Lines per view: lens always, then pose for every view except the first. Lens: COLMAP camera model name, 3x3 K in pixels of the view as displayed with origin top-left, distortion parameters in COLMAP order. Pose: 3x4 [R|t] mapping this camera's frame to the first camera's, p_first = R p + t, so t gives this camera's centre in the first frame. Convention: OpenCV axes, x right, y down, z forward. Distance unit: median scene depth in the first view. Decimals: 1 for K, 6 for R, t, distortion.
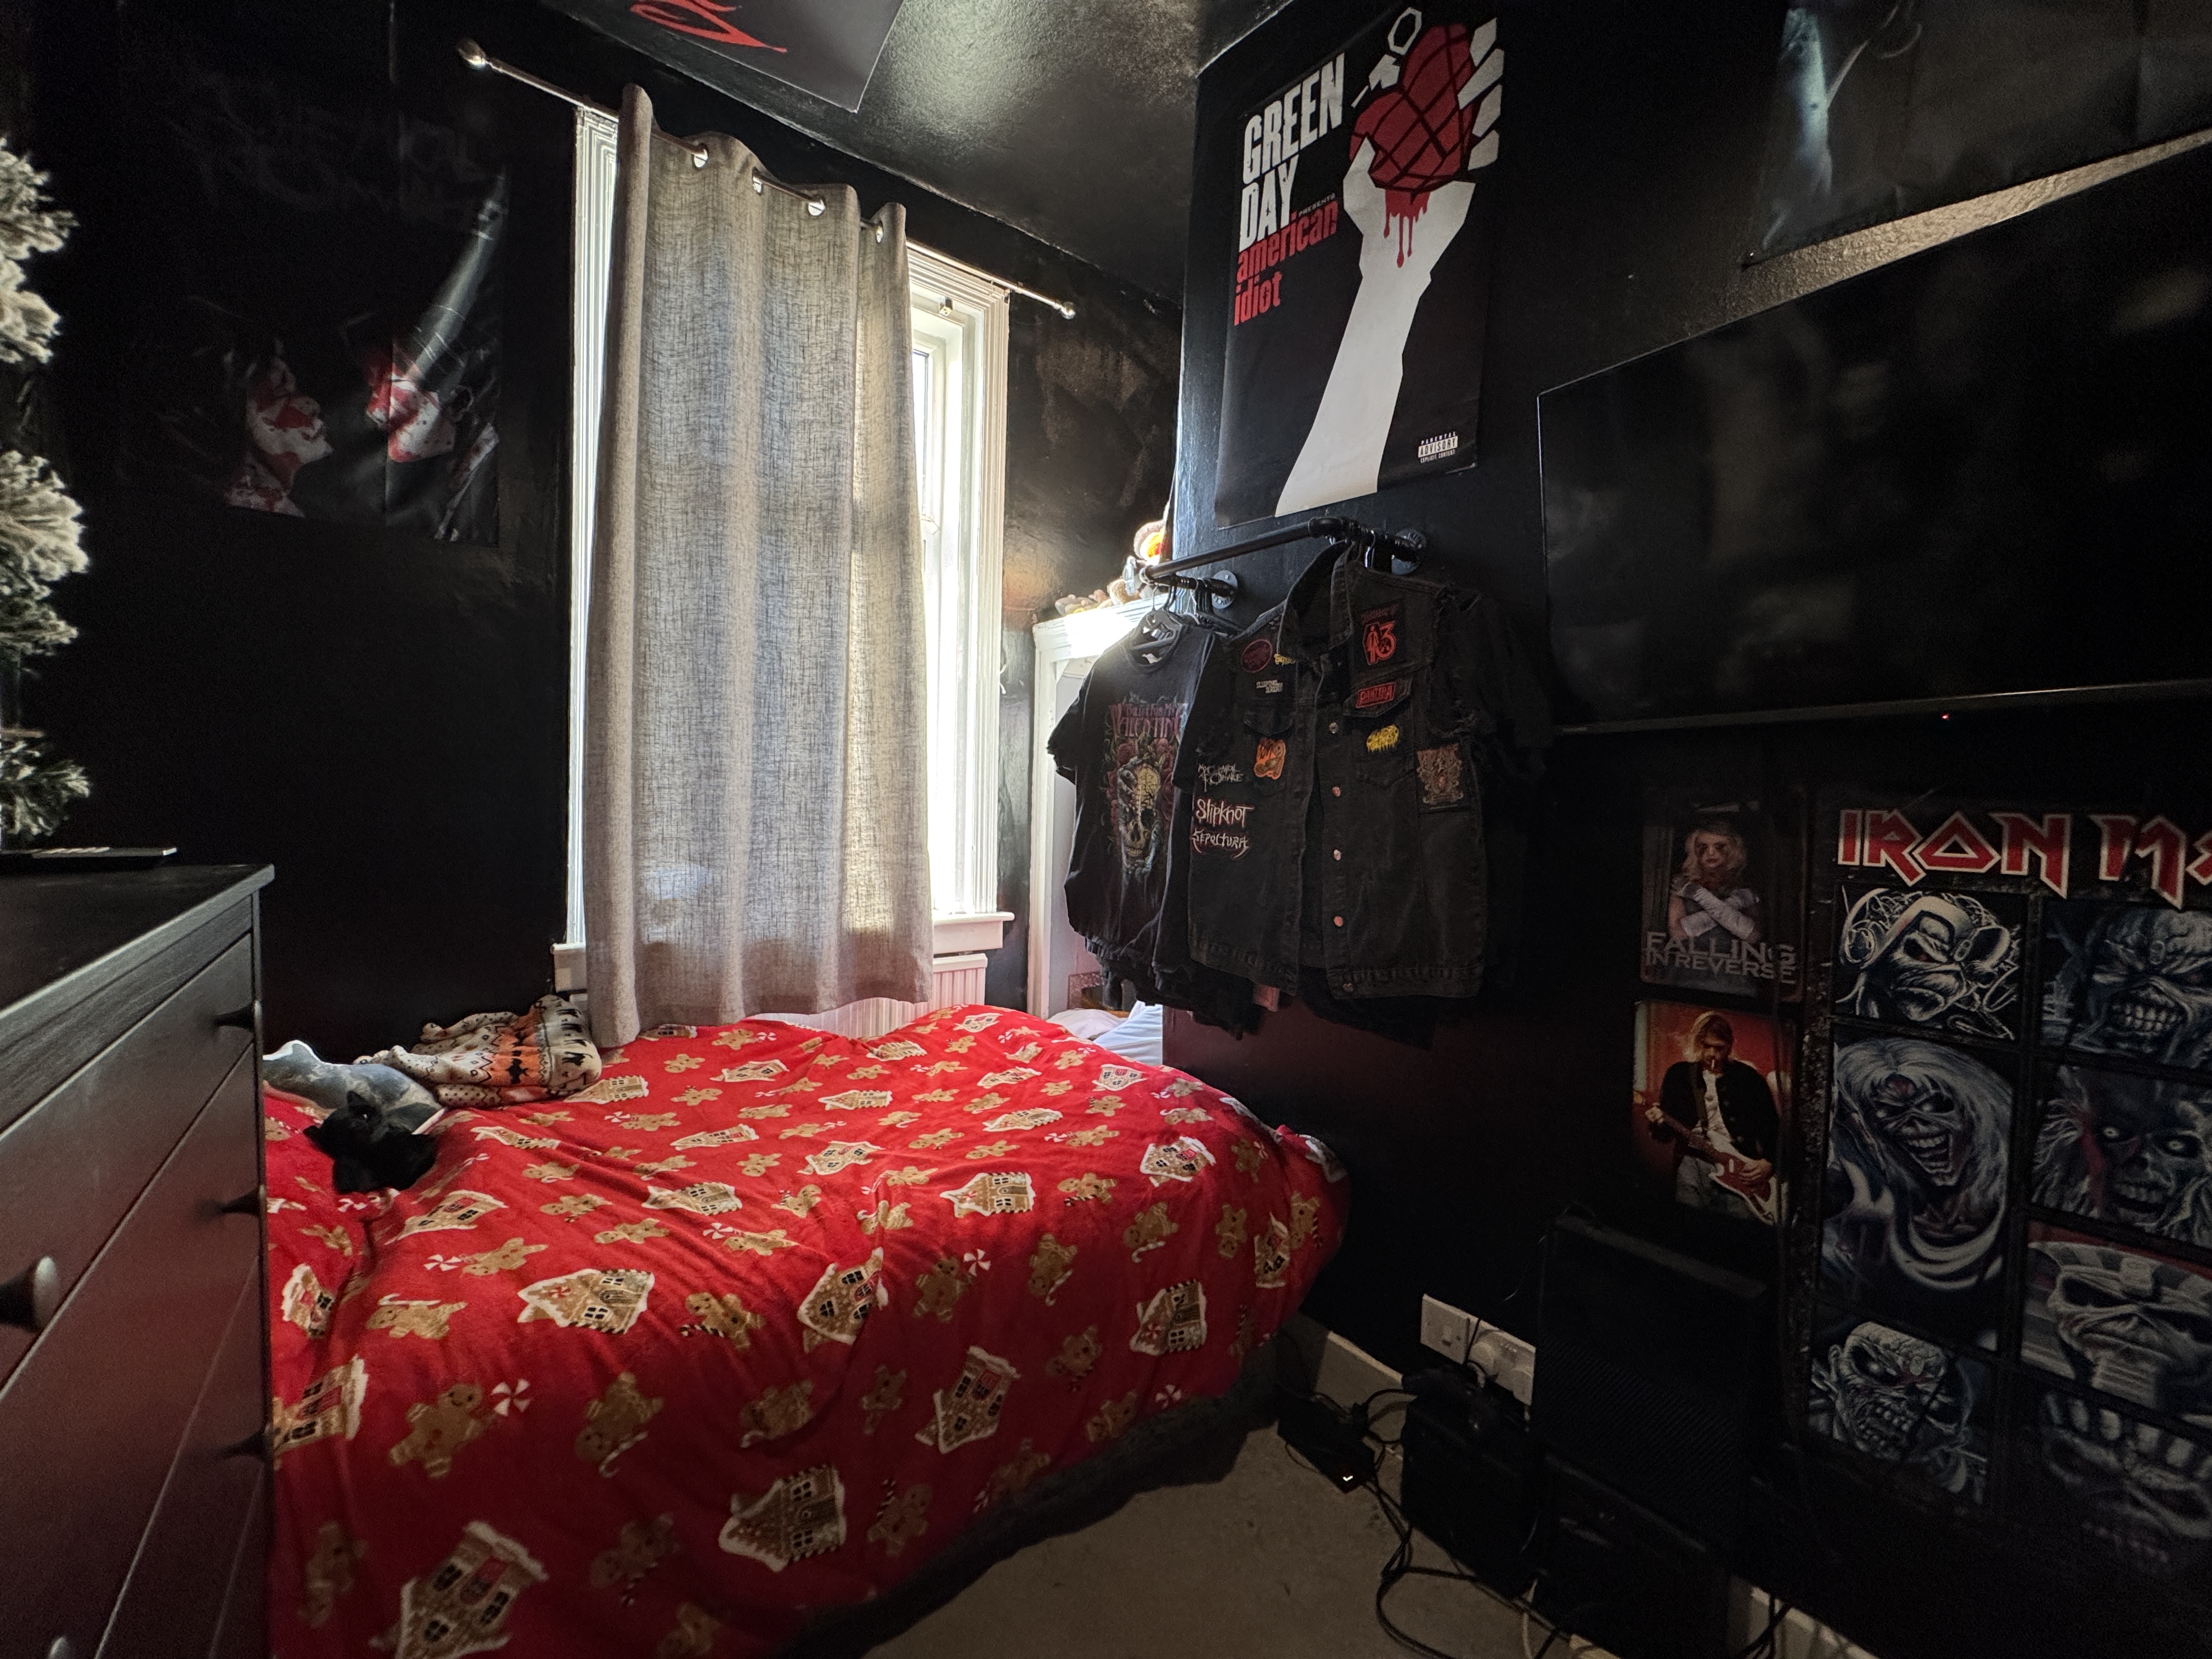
lens RADIAL K [[884.3, 0, 1106.4], [0, 884.3, 833.6], [0, 0, 1]] dist [-0.004269, -0.000070]
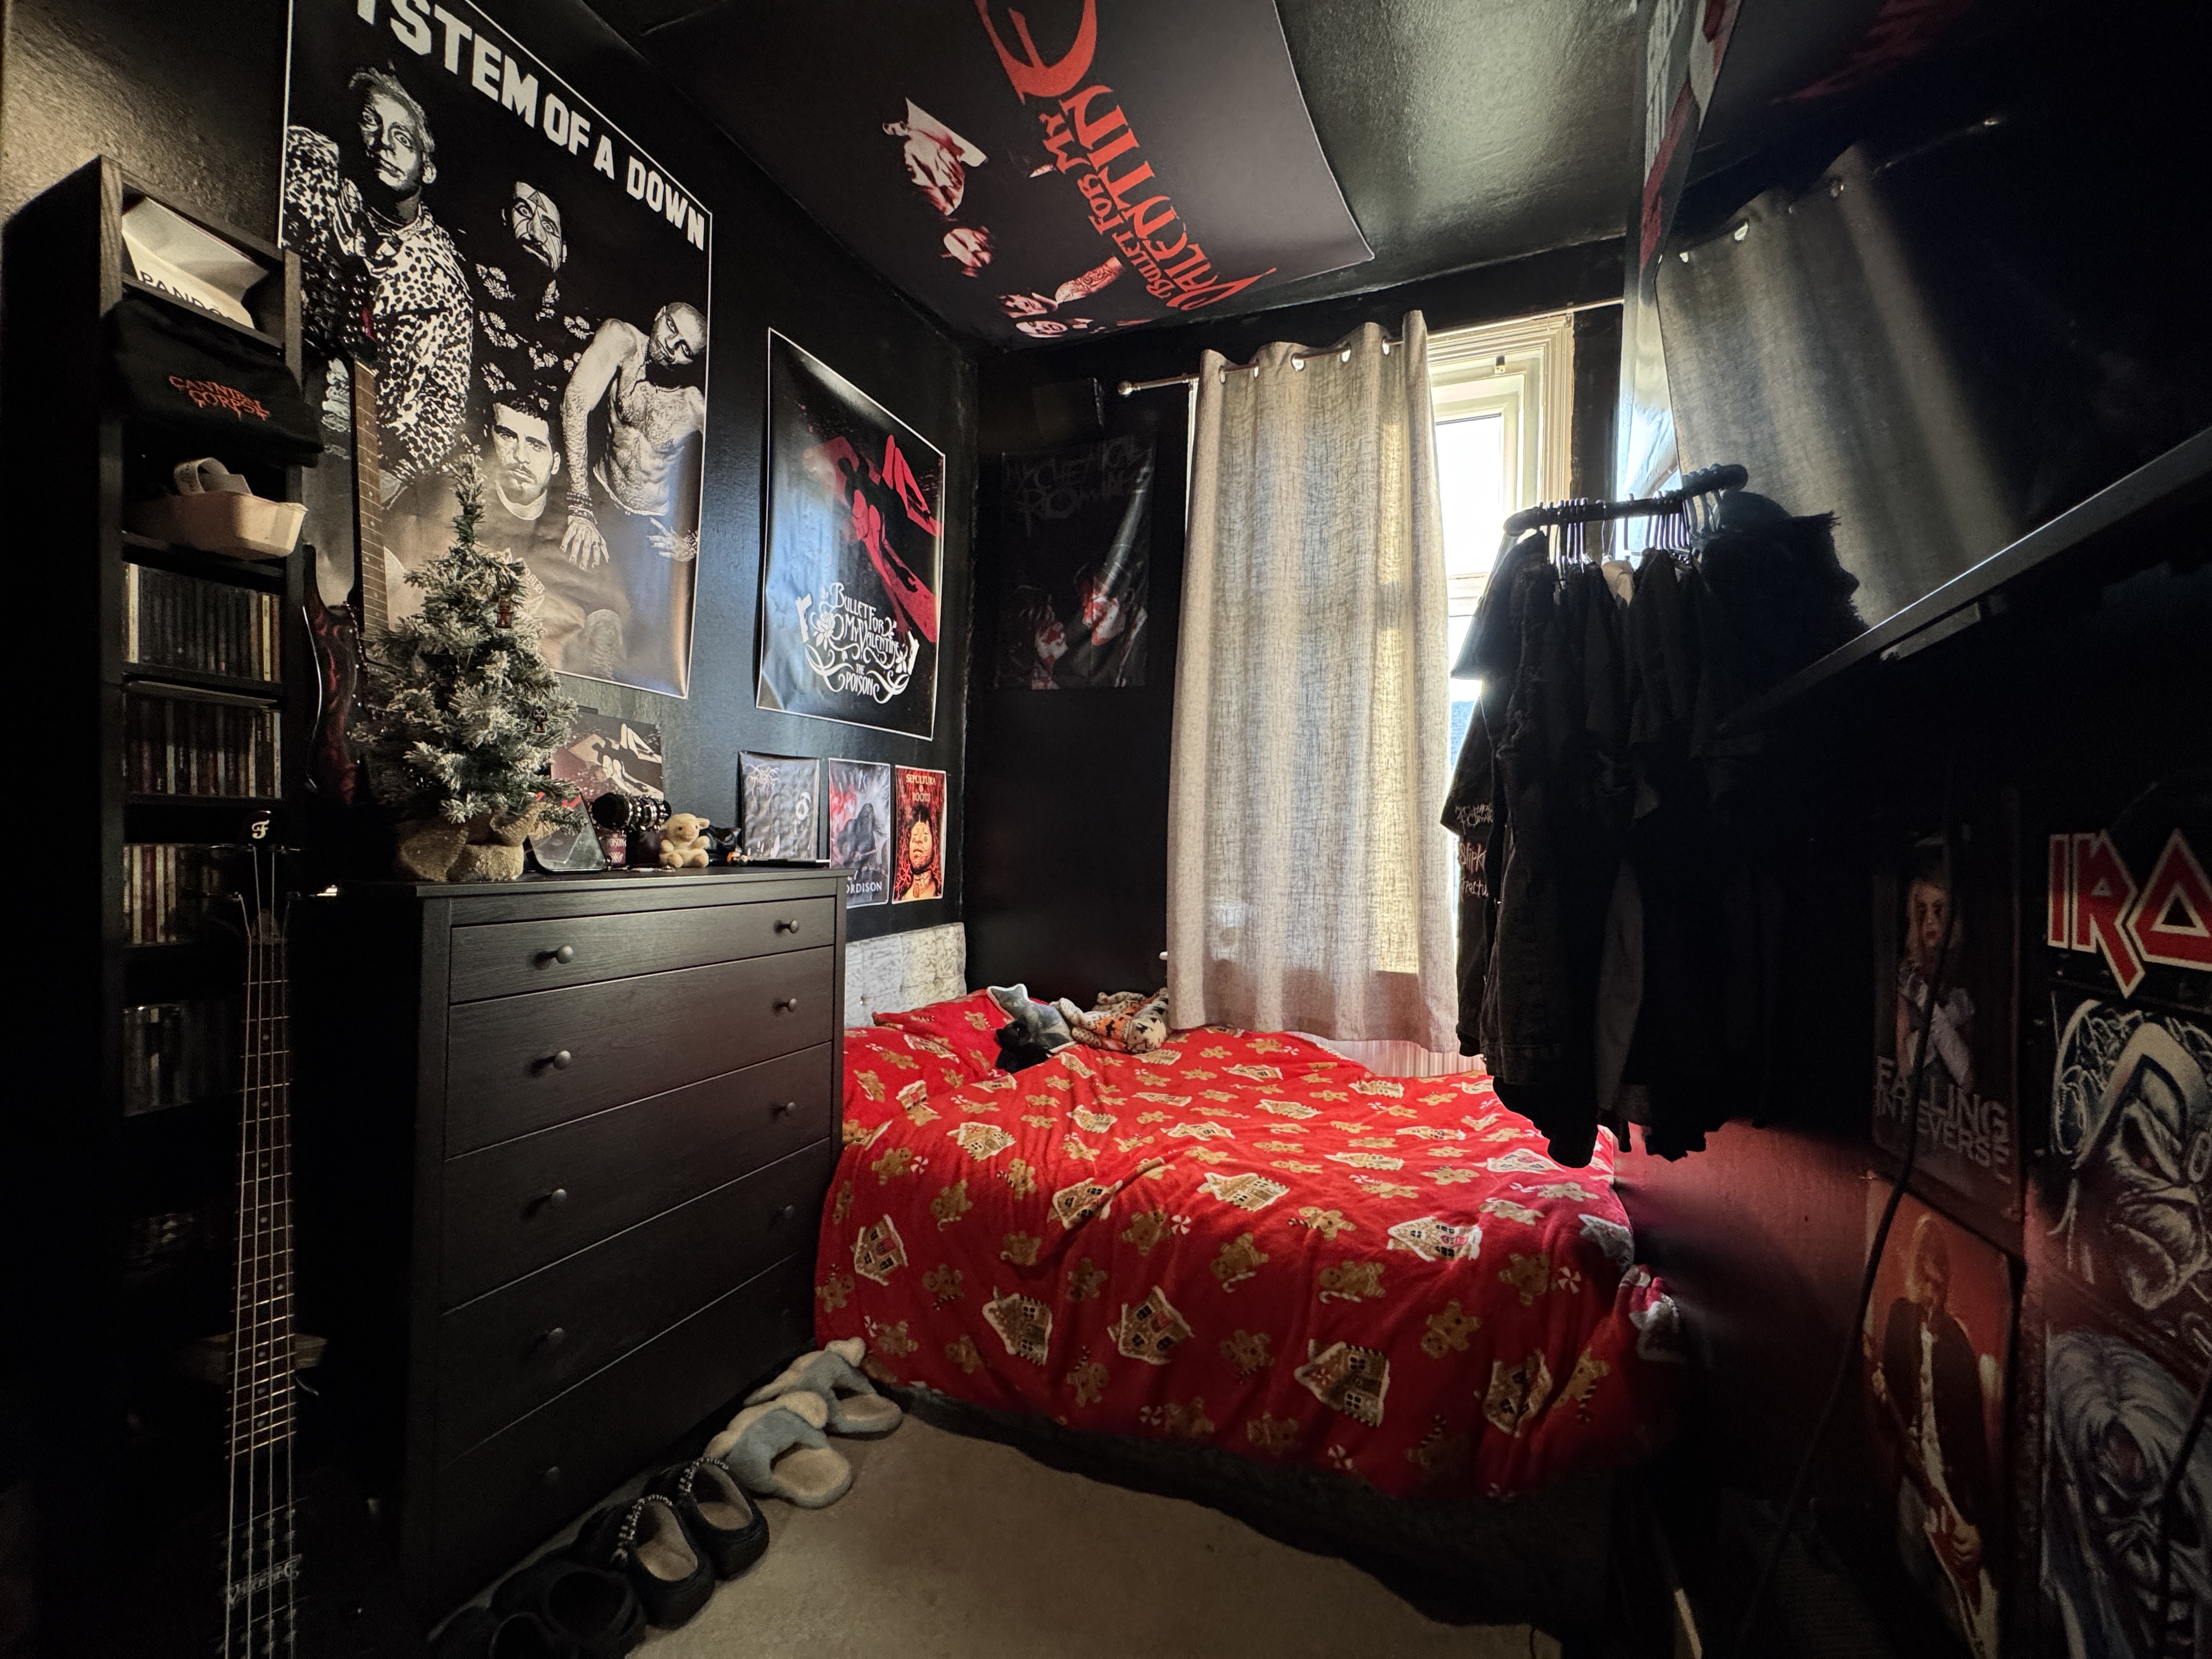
lens RADIAL K [[889.2, 0, 1106.7], [0, 889.2, 832.1], [0, 0, 1]] dist [-0.002249, -0.000003]
pose [[0.511056, -0.021091, -0.859289, 0.657302], [-0.048292, 0.997415, -0.053202, 0.015298], [0.858190, 0.068686, 0.508716, 0.199075]]
